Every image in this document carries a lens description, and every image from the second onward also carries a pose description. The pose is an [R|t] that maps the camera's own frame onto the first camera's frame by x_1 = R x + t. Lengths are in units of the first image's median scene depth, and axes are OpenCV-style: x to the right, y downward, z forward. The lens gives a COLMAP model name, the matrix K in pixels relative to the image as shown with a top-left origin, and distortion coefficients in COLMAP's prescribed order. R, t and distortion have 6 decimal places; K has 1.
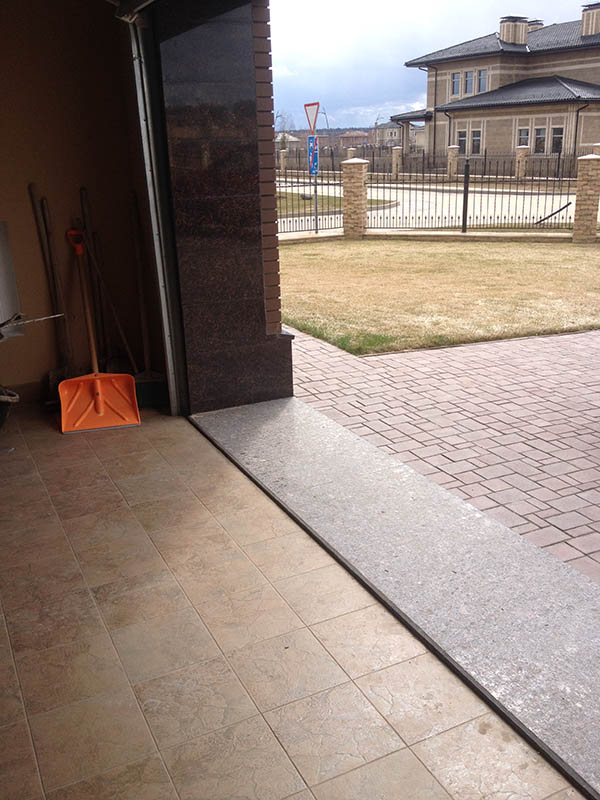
lens RADIAL K [[753.6, 0, 303.7], [0, 753.6, 389.4], [0, 0, 1]] dist [0.147388, -0.297289]
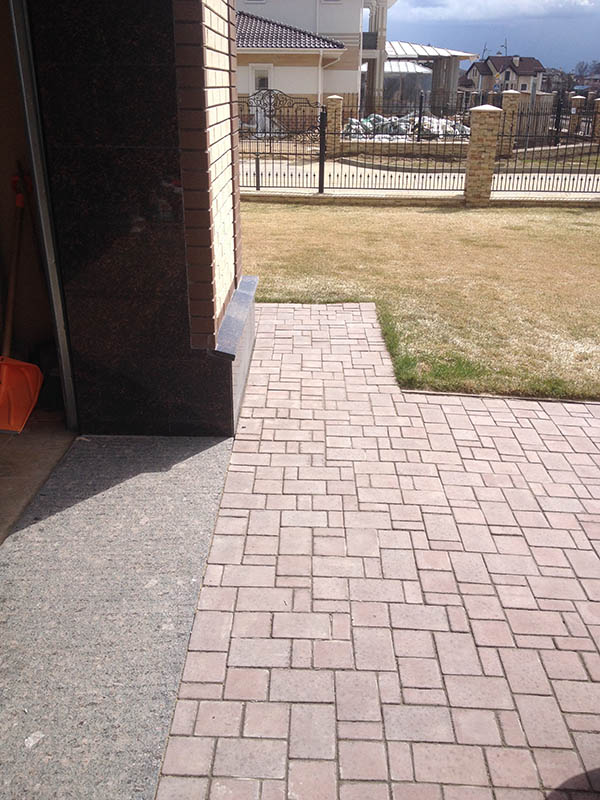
lens RADIAL K [[744.7, 0, 300.0], [0, 744.7, 400.0], [0, 0, 1]] dist [0.142895, -0.285565]
pose [[0.884603, 0.213428, -0.414640, 0.323514], [-0.175848, 0.976152, 0.127298, -0.124246], [0.431921, -0.039695, 0.901038, 0.378204]]
